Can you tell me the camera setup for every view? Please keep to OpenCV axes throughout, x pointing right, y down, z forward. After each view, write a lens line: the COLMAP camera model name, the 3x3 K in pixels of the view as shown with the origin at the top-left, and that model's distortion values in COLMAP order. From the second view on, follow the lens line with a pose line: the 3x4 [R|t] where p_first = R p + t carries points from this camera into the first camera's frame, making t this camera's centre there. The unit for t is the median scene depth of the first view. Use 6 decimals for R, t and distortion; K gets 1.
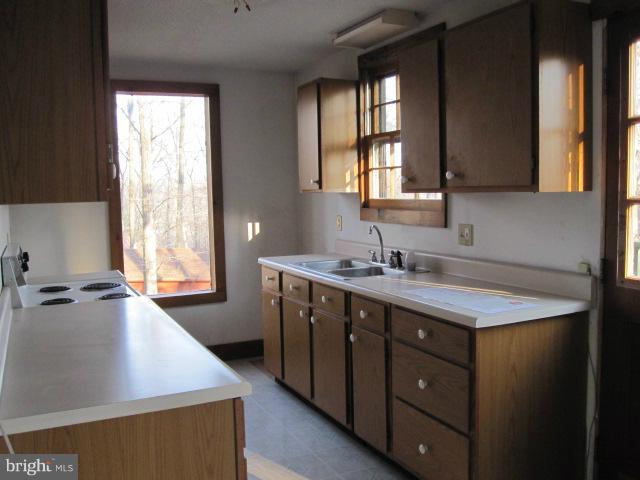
lens RADIAL K [[619.5, 0, 320.0], [0, 619.5, 240.0], [0, 0, 1]] dist [-0.064868, 0.022992]
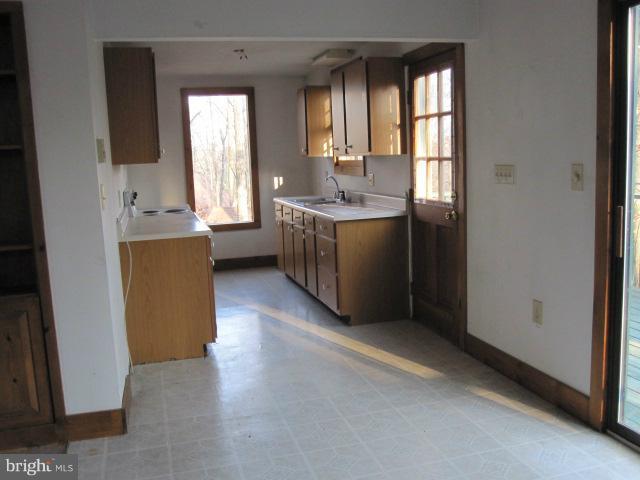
lens RADIAL K [[619.5, 0, 320.0], [0, 619.5, 240.0], [0, 0, 1]] dist [-0.064868, 0.022992]
pose [[0.985185, 0.012963, -0.171003, 0.315087], [-0.003451, 0.998435, 0.055810, 0.050790], [0.171459, -0.054394, 0.983689, -0.604759]]
